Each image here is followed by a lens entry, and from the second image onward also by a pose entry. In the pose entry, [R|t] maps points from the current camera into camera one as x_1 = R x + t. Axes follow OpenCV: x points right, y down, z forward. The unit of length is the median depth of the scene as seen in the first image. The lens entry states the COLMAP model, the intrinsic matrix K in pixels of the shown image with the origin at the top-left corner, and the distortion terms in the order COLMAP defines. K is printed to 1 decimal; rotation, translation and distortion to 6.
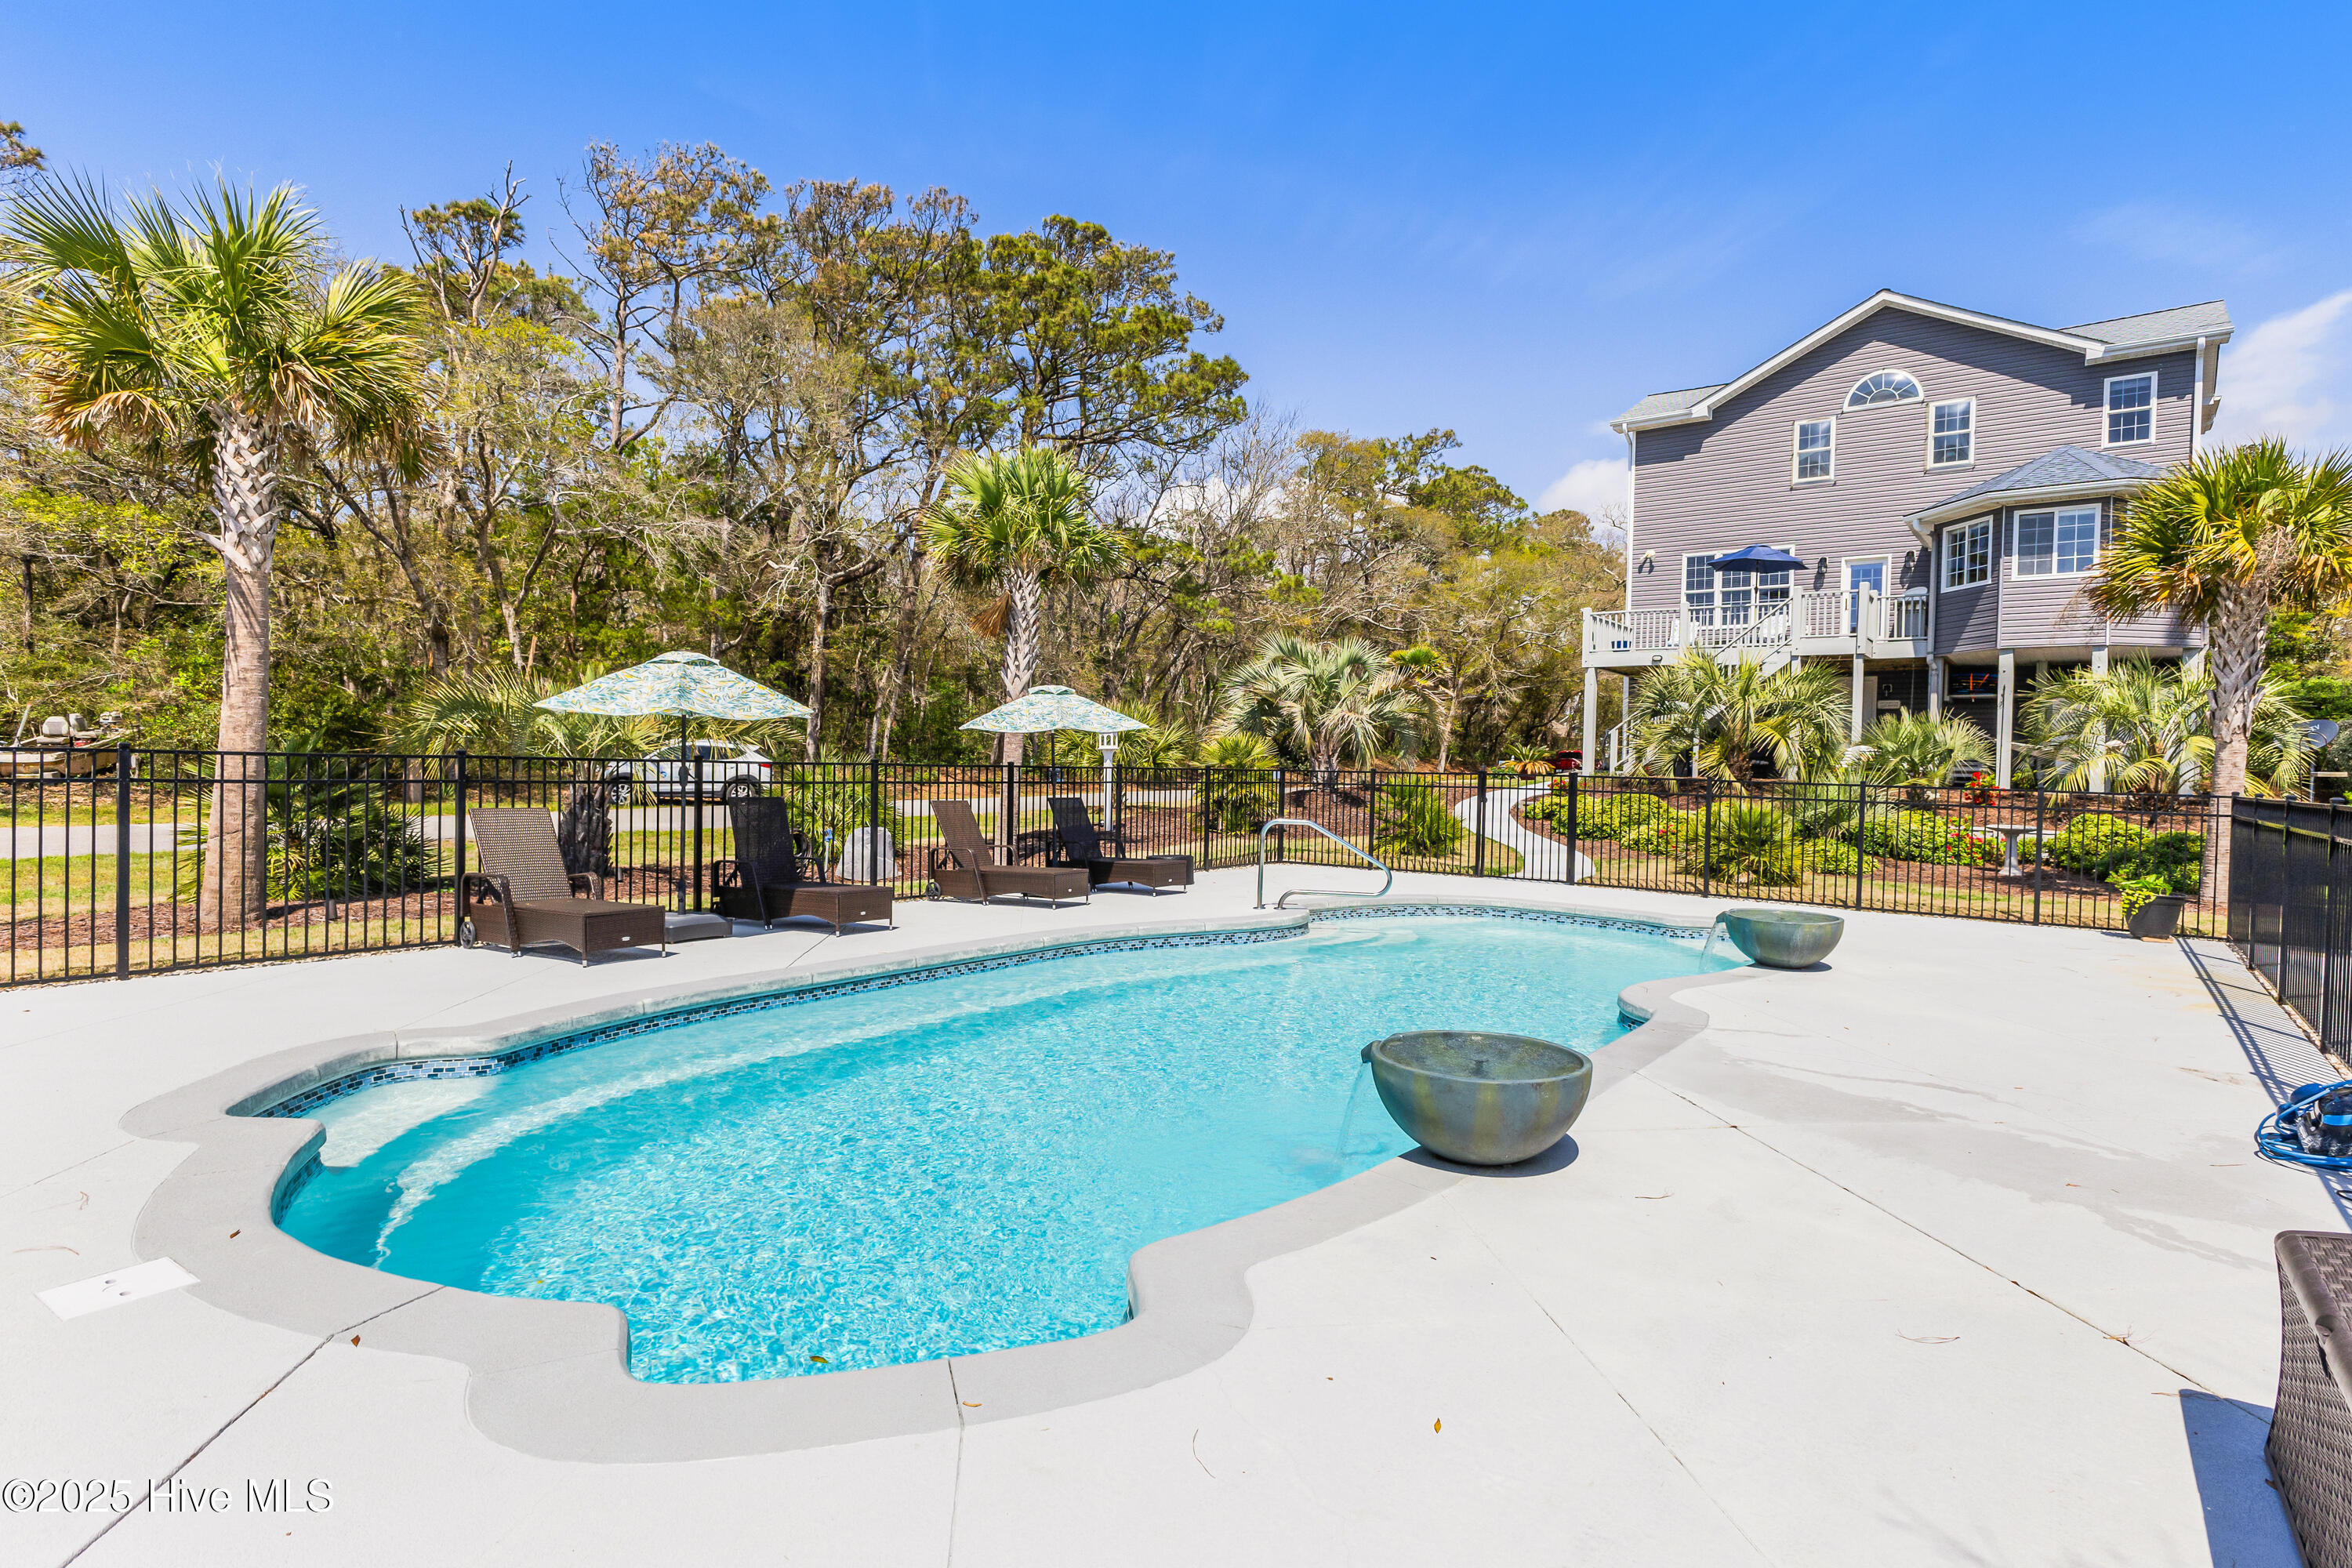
lens RADIAL K [[1258.6, 0, 1154.8], [0, 1258.6, 785.9], [0, 0, 1]] dist [0.002361, -0.000430]
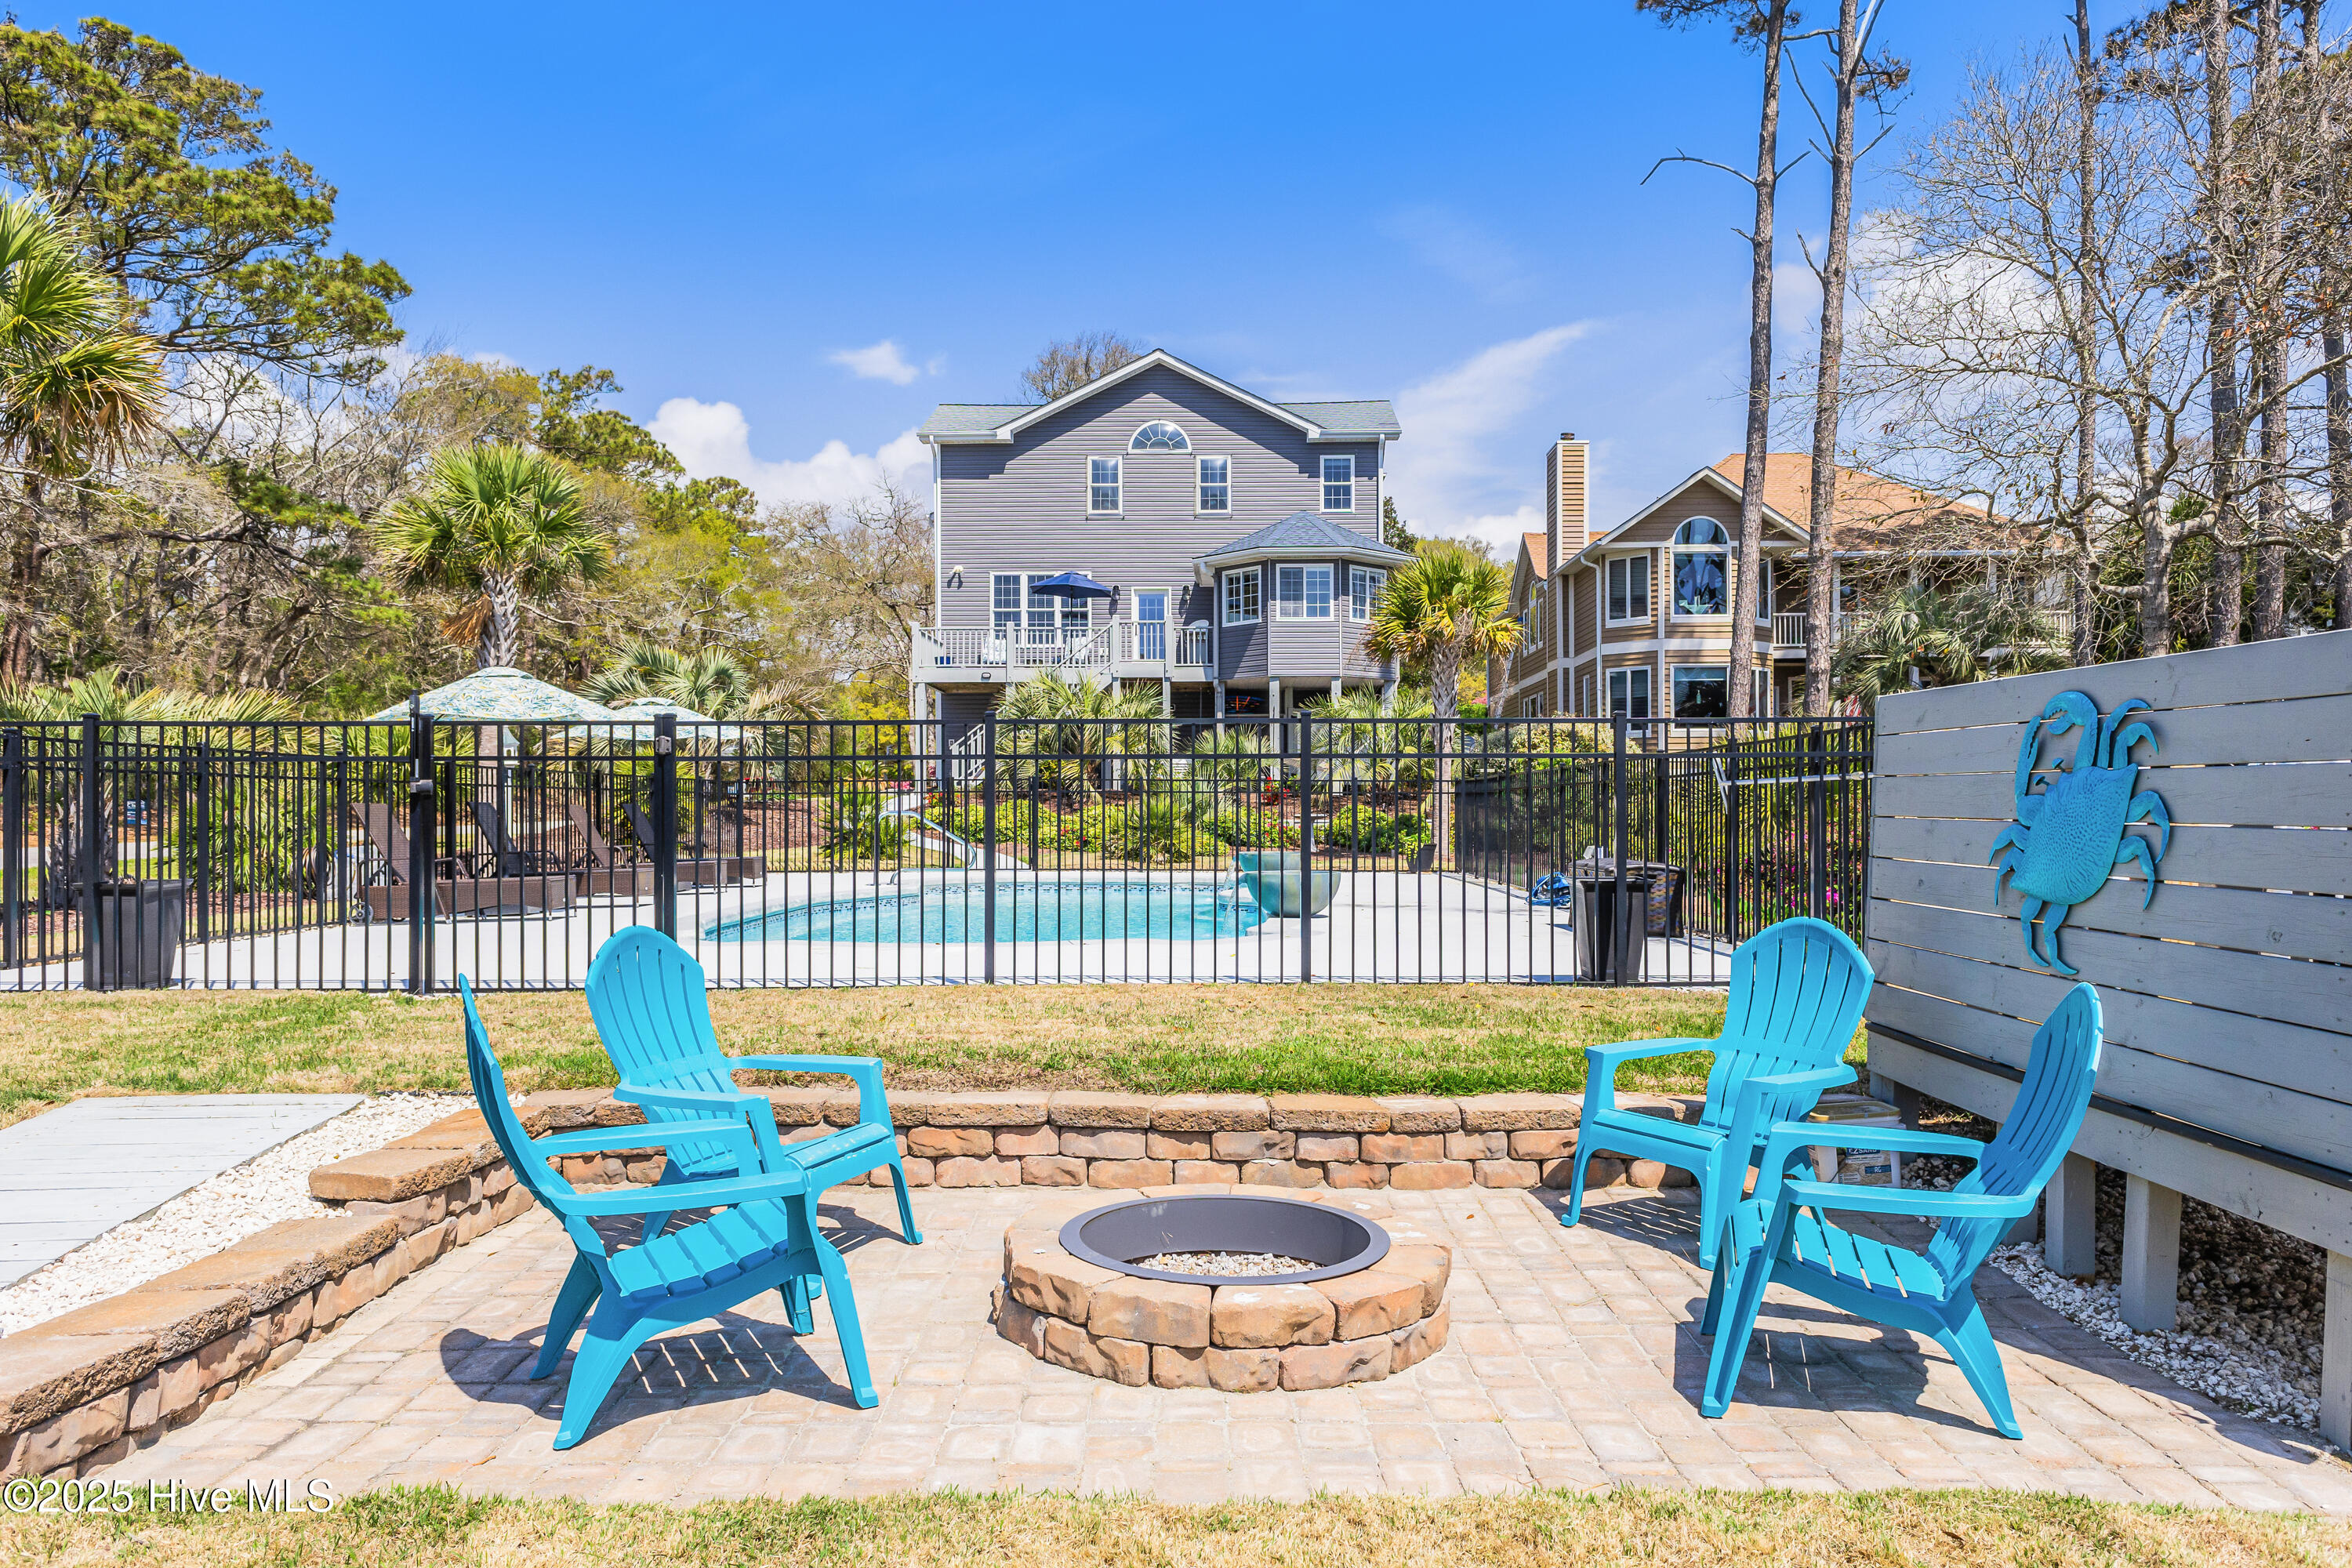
lens RADIAL K [[1757.5, 0, 1290.3], [0, 1757.5, 780.3], [0, 0, 1]] dist [-0.000713, 0.000042]
pose [[0.776432, -0.014080, 0.630044, -0.332615], [0.033508, 0.999259, -0.018963, 0.020168], [-0.629309, 0.035835, 0.776328, -0.278875]]
